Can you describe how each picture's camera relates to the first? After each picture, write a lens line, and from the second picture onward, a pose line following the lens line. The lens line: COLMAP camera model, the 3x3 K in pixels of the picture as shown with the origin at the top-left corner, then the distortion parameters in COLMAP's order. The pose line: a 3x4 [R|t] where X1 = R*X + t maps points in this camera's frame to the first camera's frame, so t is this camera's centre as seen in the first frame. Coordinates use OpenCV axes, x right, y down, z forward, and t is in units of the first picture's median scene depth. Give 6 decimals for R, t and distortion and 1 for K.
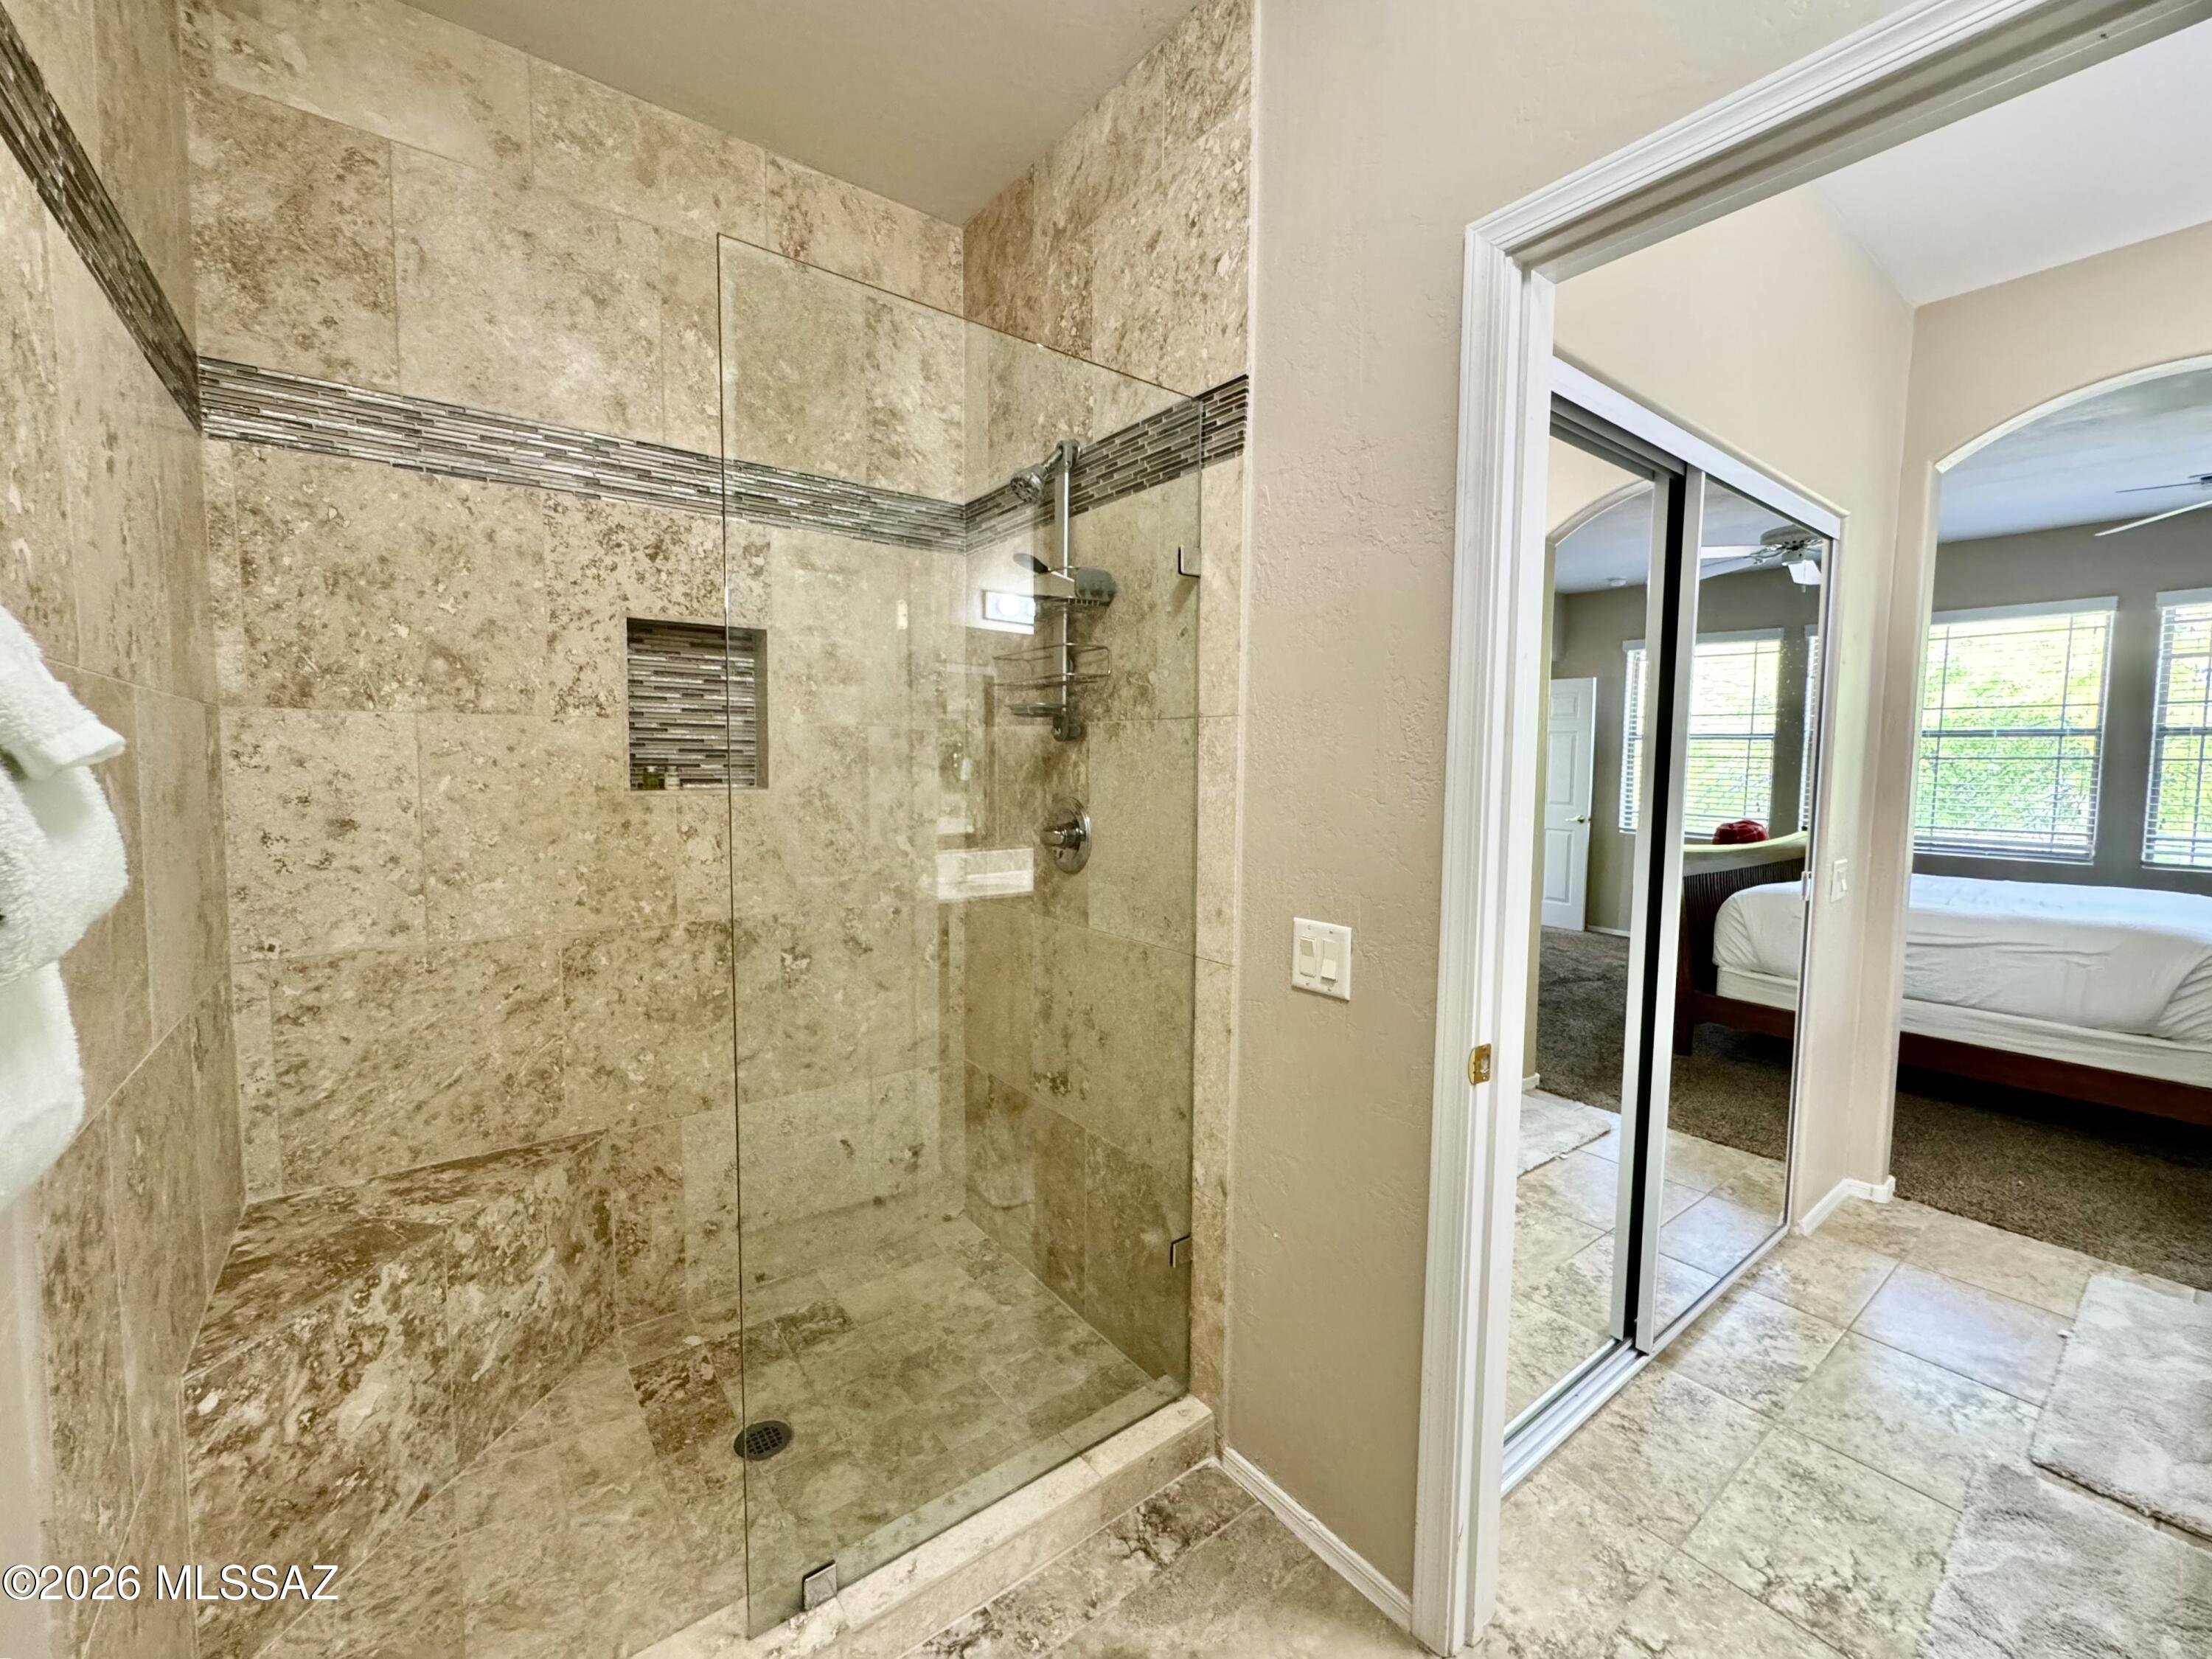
lens RADIAL K [[902.8, 0, 1113.6], [0, 902.8, 821.2], [0, 0, 1]] dist [-0.001749, -0.000242]
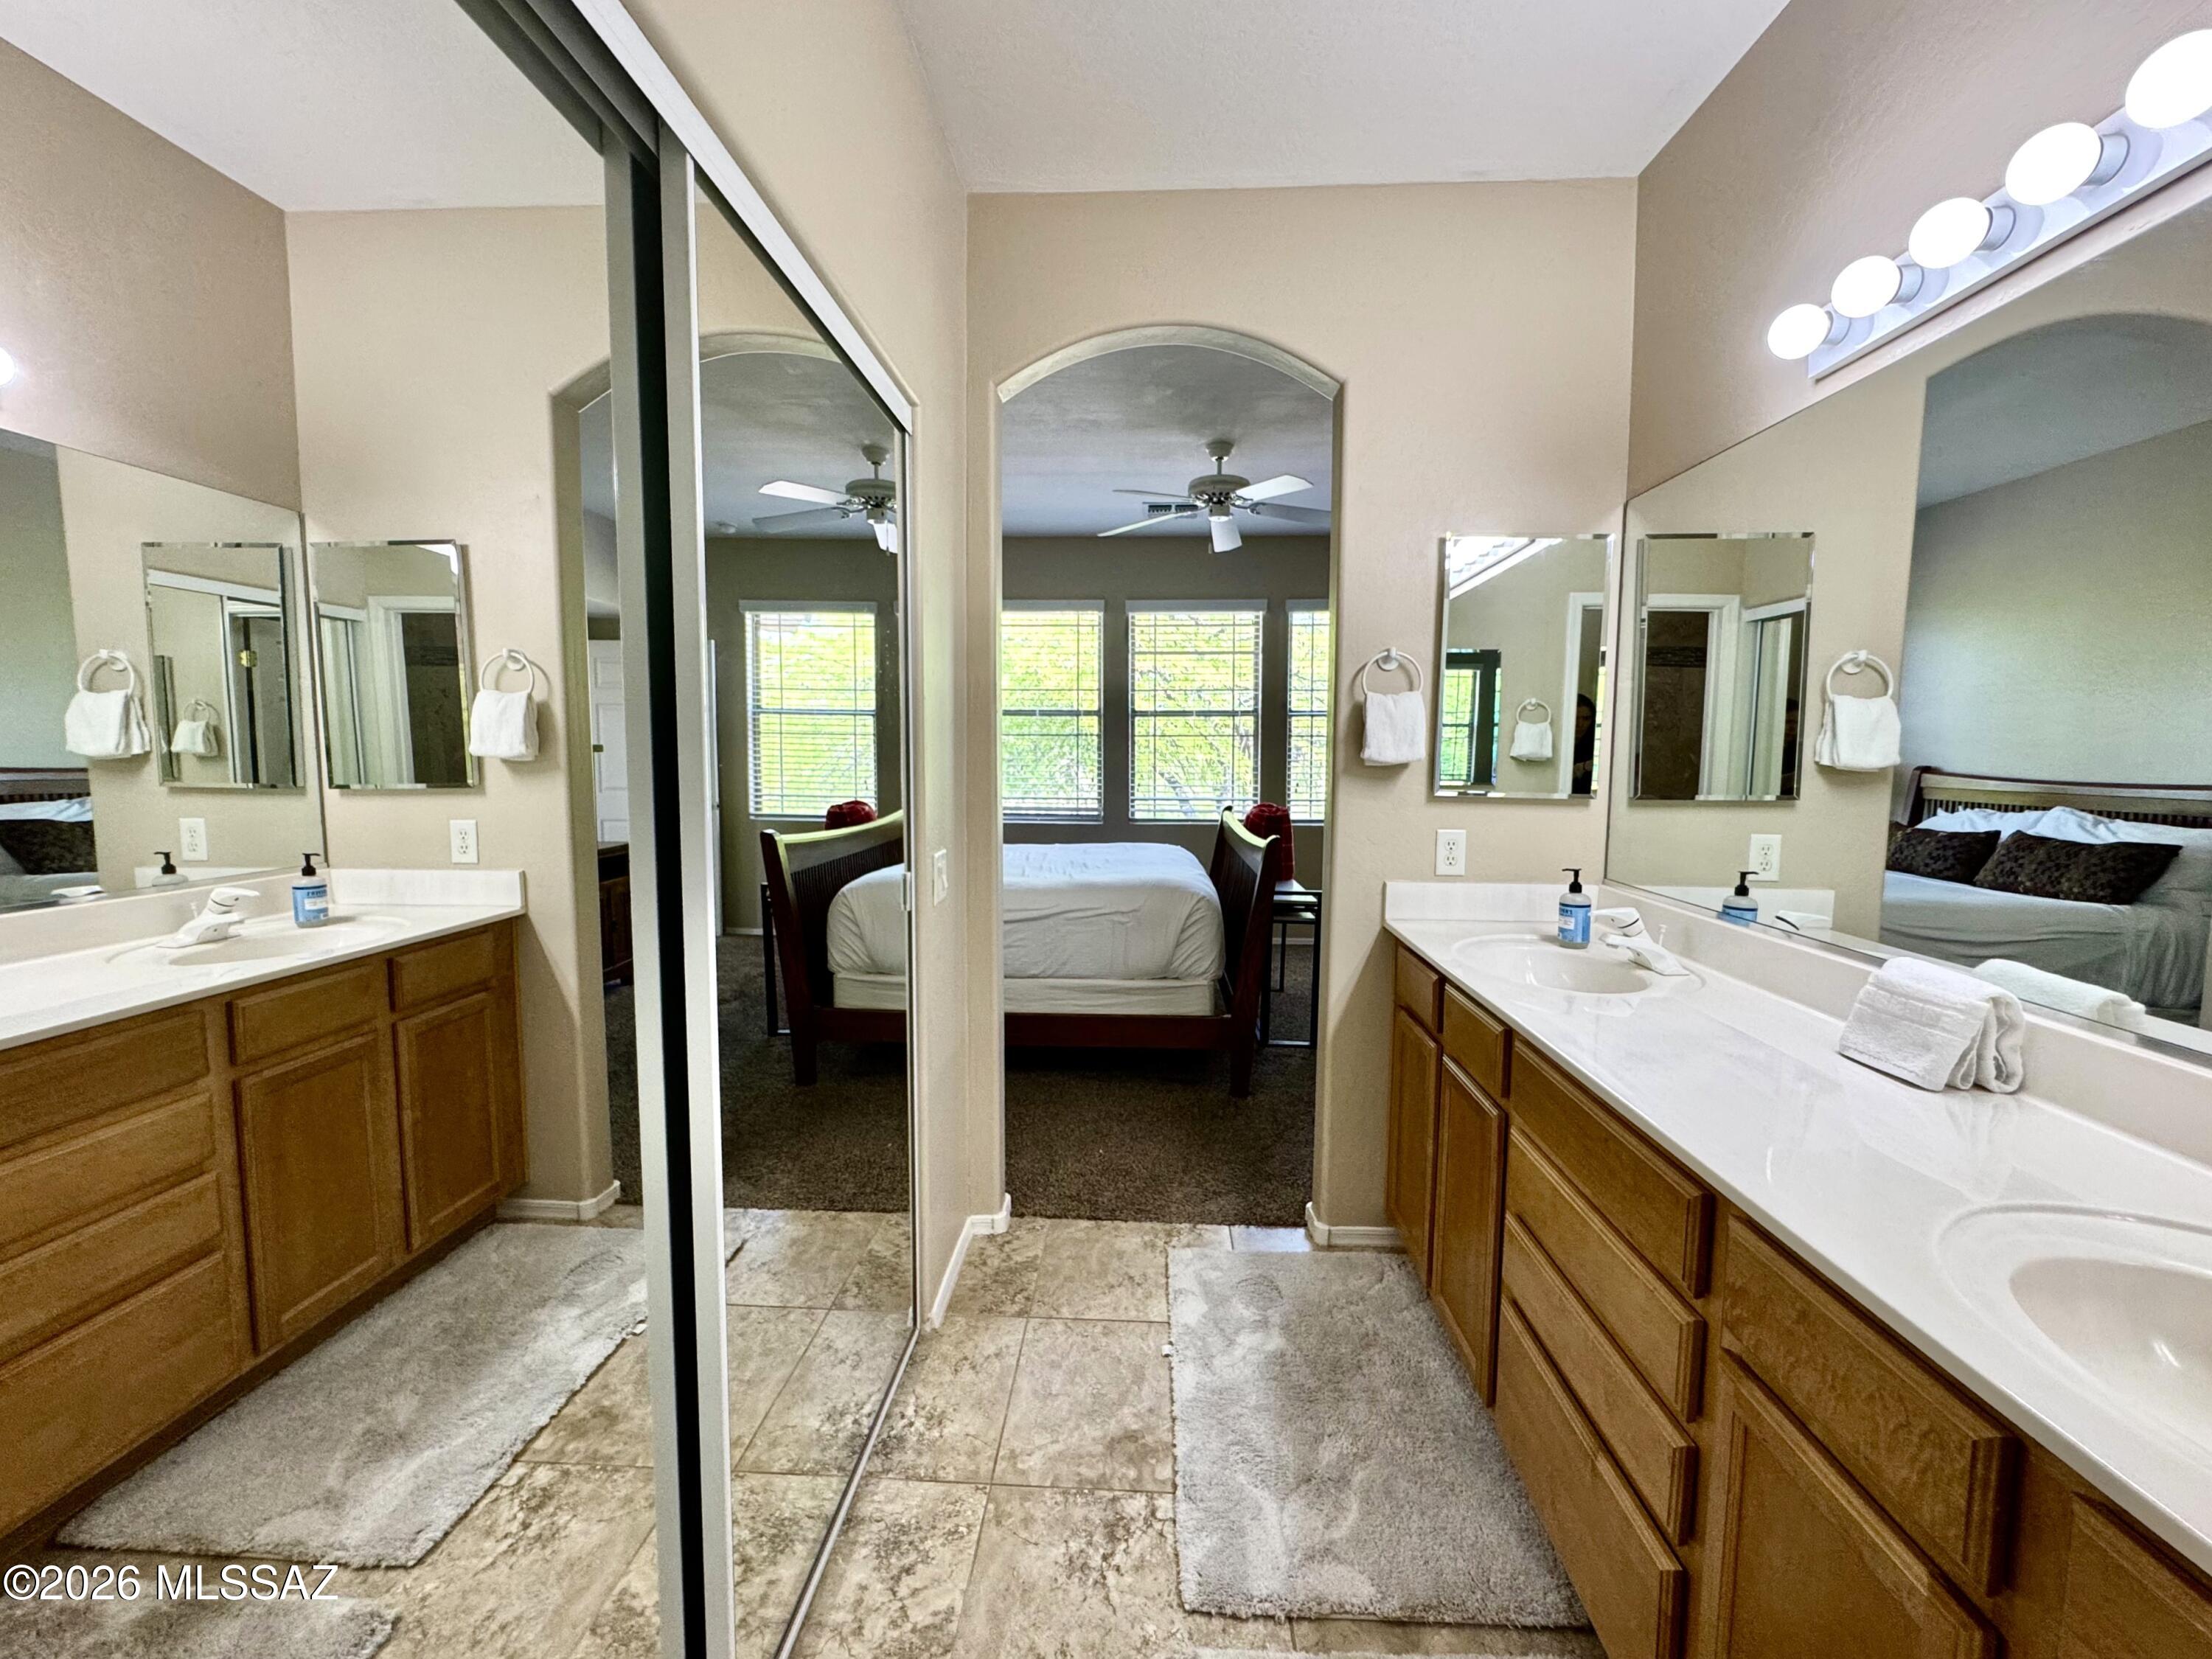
lens RADIAL K [[902.8, 0, 1094.5], [0, 902.8, 839.5], [0, 0, 1]] dist [-0.001749, -0.000242]
pose [[0.655286, -0.082381, 0.750875, 0.236685], [0.053429, 0.996600, 0.062713, -0.008533], [-0.753489, -0.000976, 0.657460, 0.296644]]
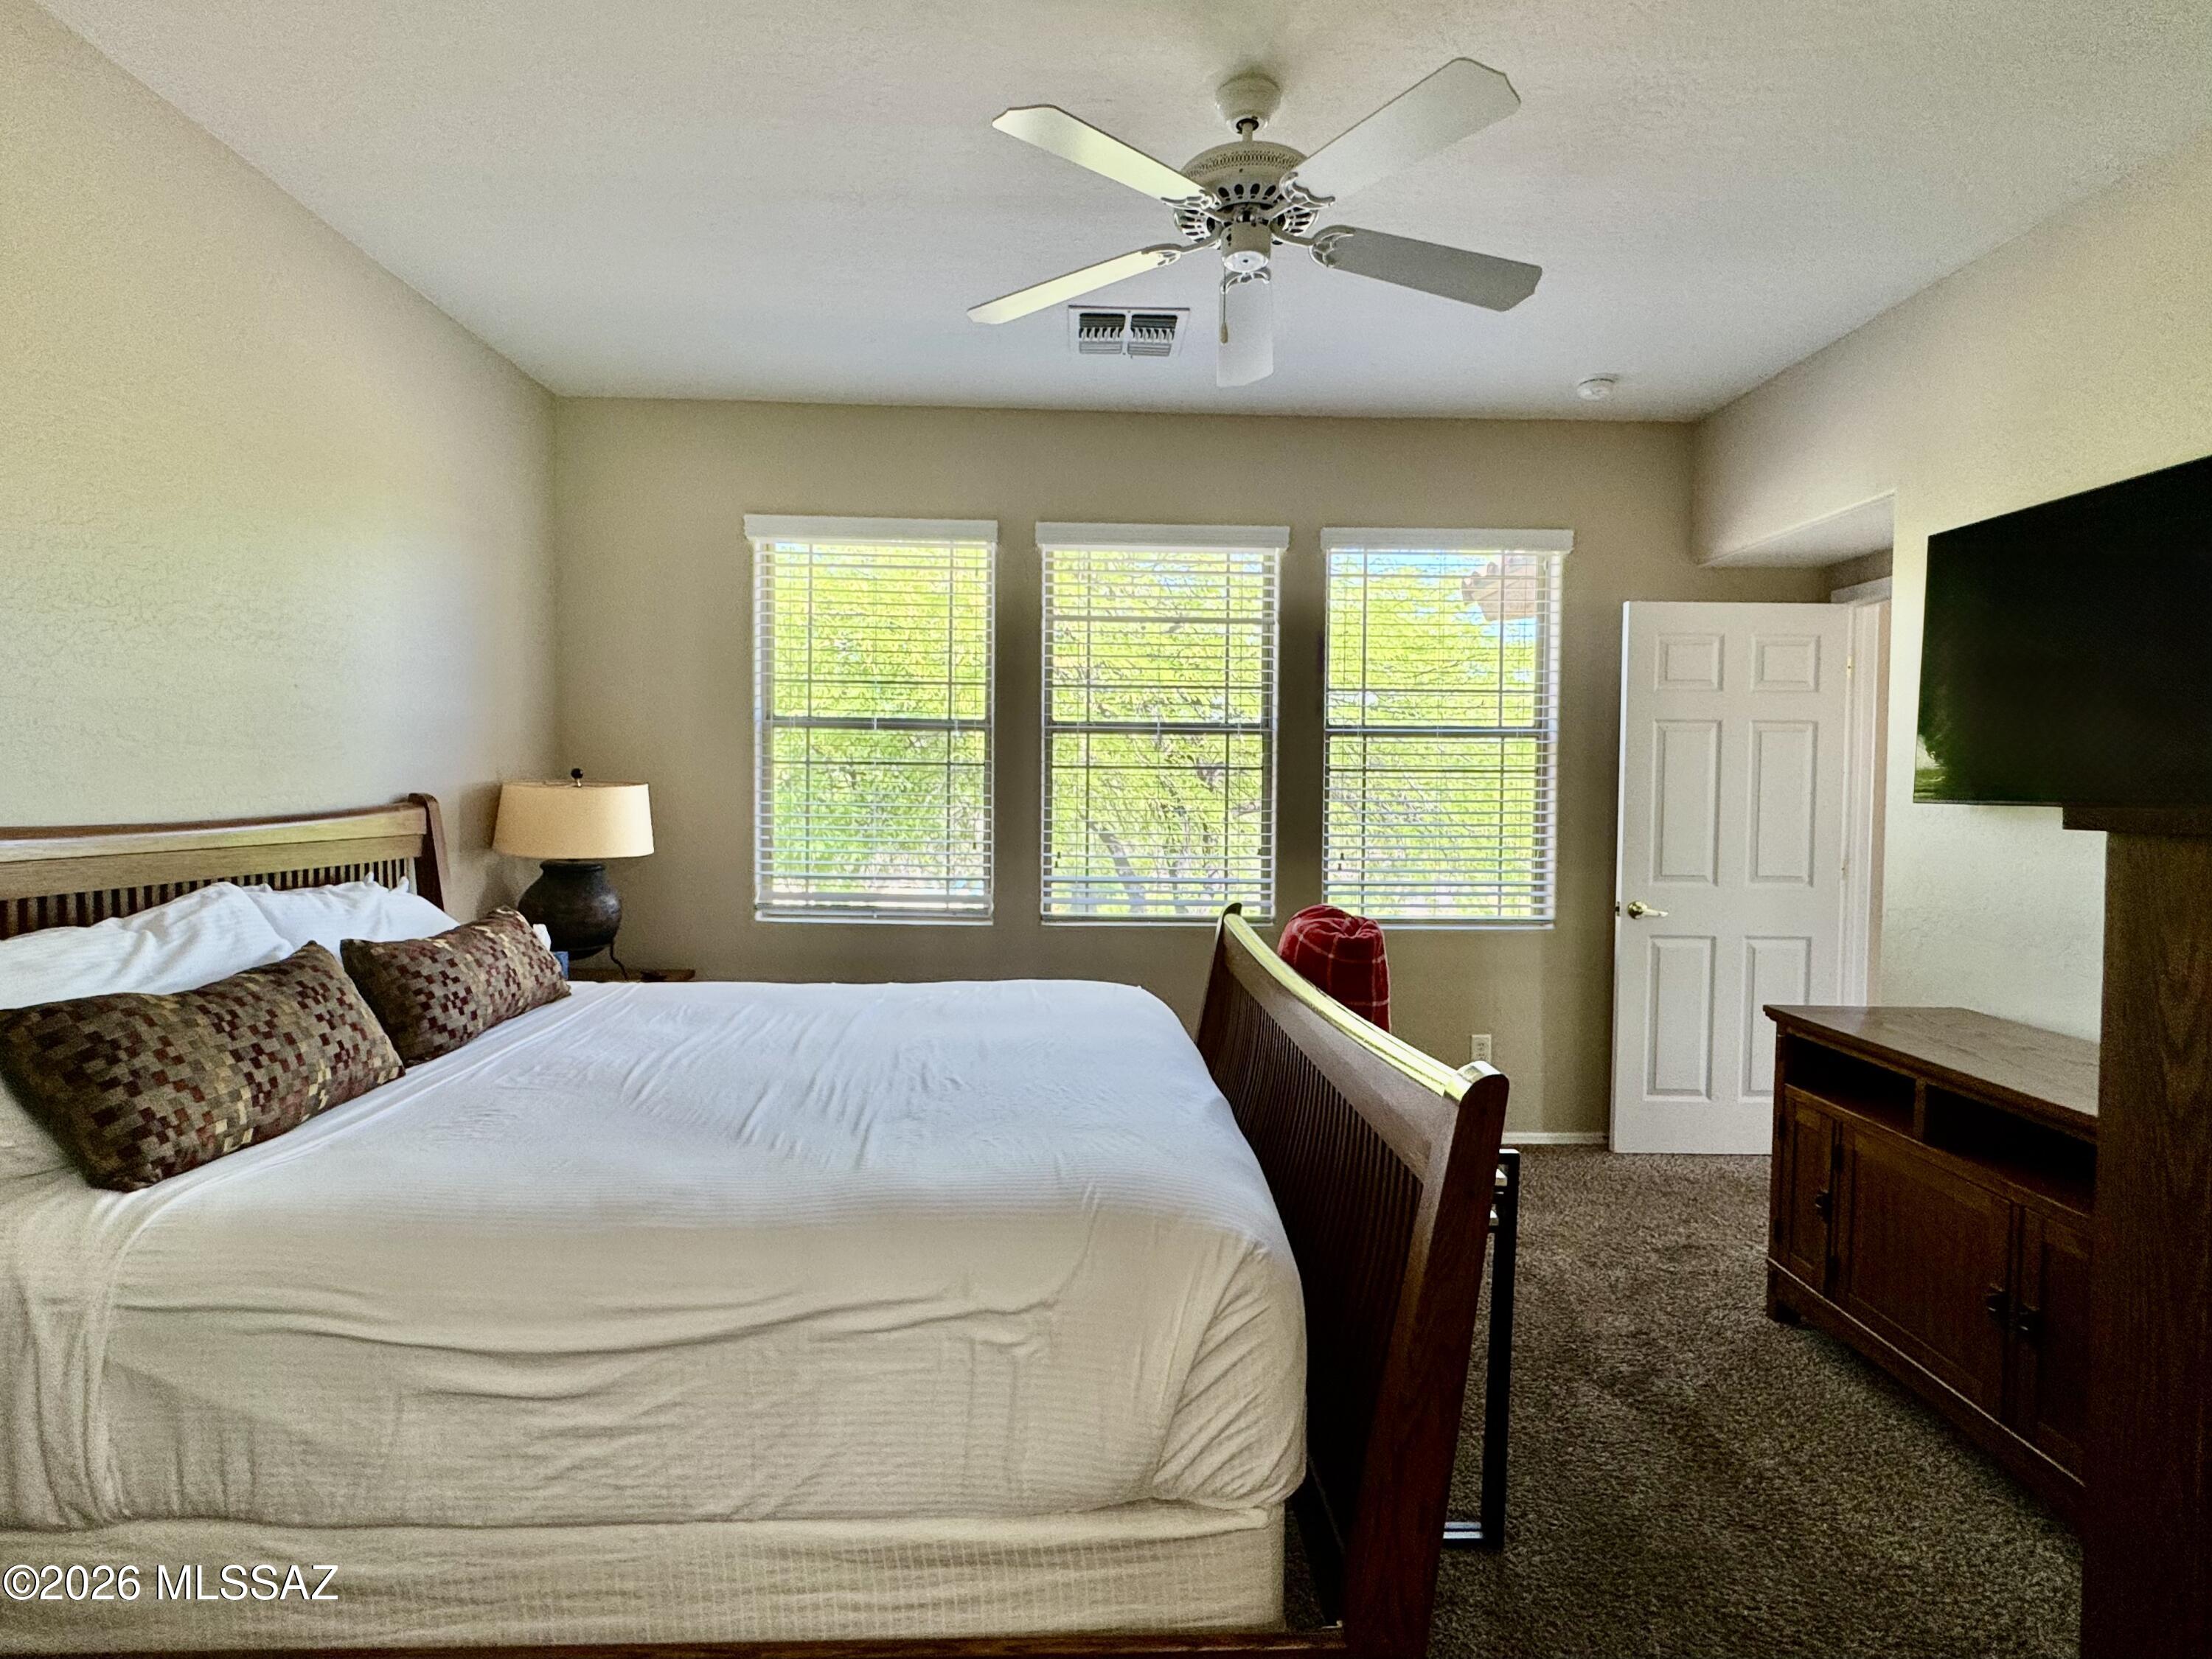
lens RADIAL K [[1039.2, 0, 1103.5], [0, 1039.2, 831.0], [0, 0, 1]] dist [-0.006195, 0.000173]
pose [[0.584983, -0.032710, 0.810386, 0.741613], [0.049113, 0.998781, 0.004861, -0.028772], [-0.809557, 0.036957, 0.585877, 0.690705]]
